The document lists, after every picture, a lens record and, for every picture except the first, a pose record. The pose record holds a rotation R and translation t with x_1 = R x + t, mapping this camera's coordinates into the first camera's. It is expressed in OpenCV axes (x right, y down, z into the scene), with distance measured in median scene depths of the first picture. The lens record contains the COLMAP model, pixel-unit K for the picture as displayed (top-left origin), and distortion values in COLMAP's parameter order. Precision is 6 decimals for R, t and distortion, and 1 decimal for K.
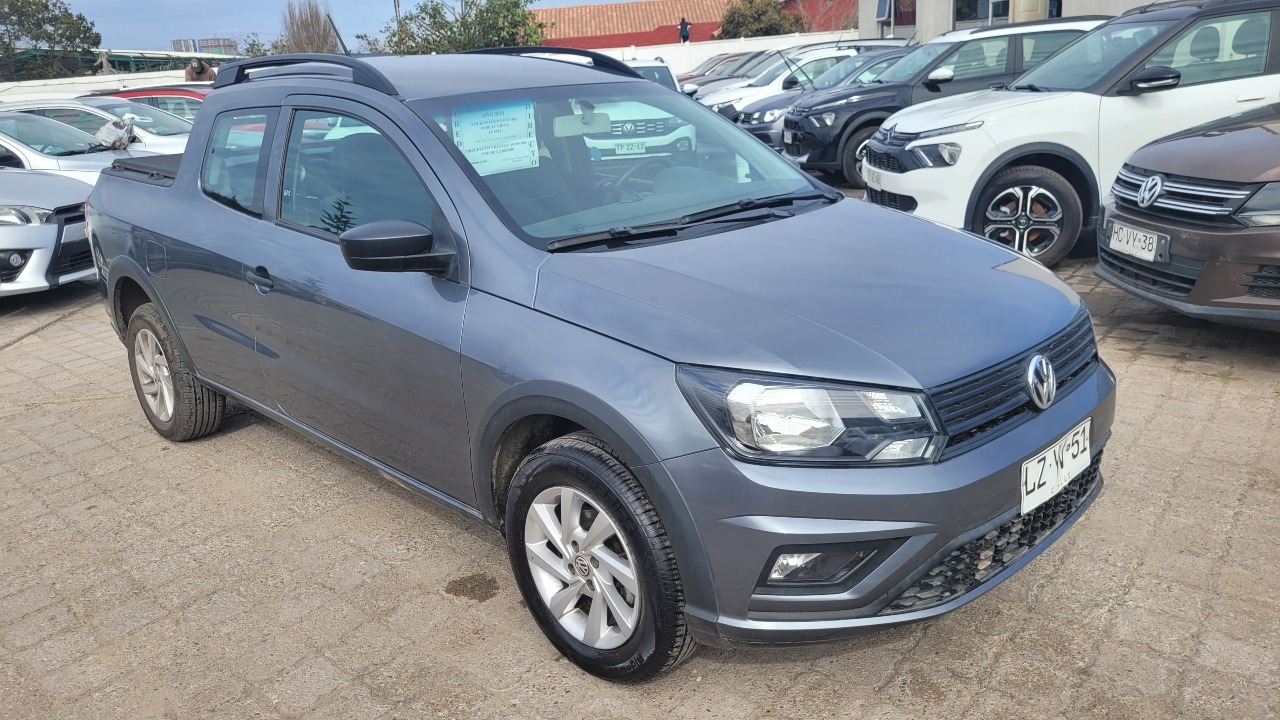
lens RADIAL K [[978.5, 0, 636.9], [0, 978.5, 358.0], [0, 0, 1]] dist [0.026734, -0.009953]
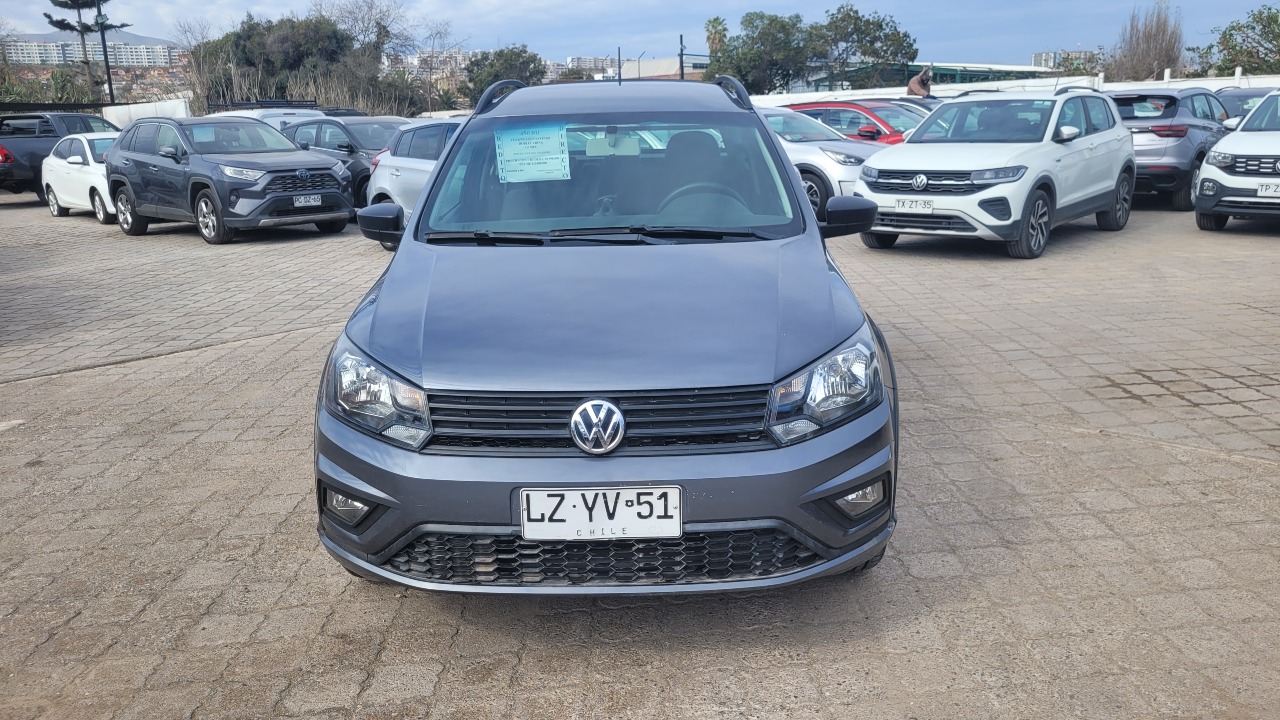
lens RADIAL K [[978.5, 0, 639.4], [0, 978.5, 362.7], [0, 0, 1]] dist [0.026734, -0.009953]
pose [[0.707872, 0.214829, -0.672879, 0.200040], [-0.219736, 0.972333, 0.079271, -0.023205], [0.671293, 0.091742, 0.735493, 0.052423]]
